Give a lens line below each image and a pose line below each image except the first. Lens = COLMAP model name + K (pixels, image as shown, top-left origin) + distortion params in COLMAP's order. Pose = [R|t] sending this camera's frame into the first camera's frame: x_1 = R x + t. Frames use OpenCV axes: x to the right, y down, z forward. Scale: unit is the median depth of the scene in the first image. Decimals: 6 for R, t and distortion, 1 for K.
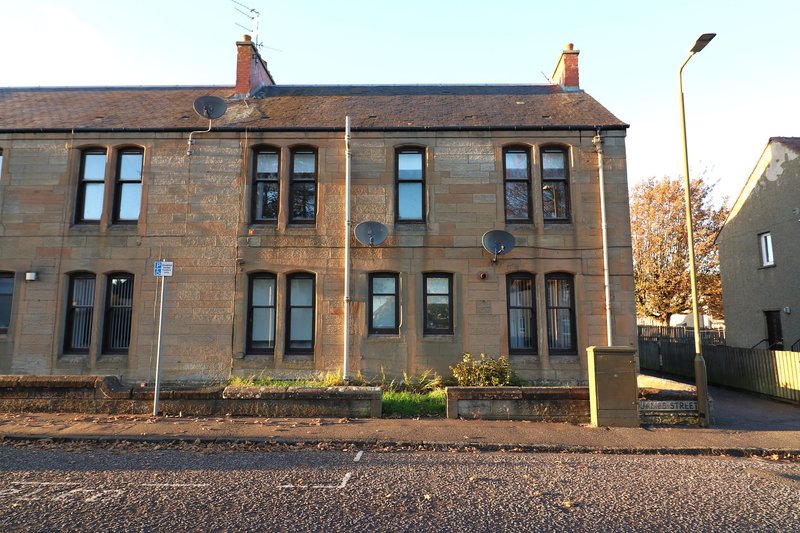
lens RADIAL K [[450.4, 0, 398.0], [0, 450.4, 264.0], [0, 0, 1]] dist [-0.002785, -0.001261]
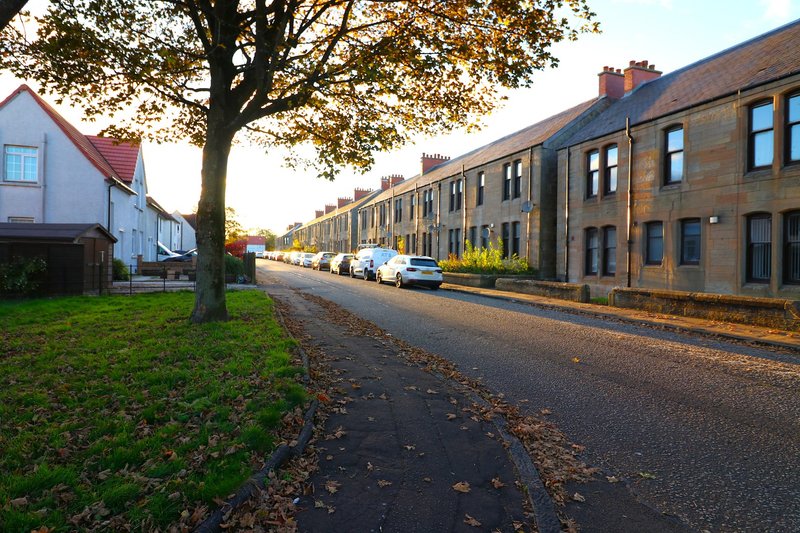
lens RADIAL K [[450.4, 0, 397.7], [0, 450.4, 259.4], [0, 0, 1]] dist [-0.002785, -0.001261]
pose [[0.321937, 0.005979, -0.946742, 0.090954], [0.107935, 0.993229, 0.042975, -0.012699], [0.940588, -0.116022, 0.319112, -0.248726]]
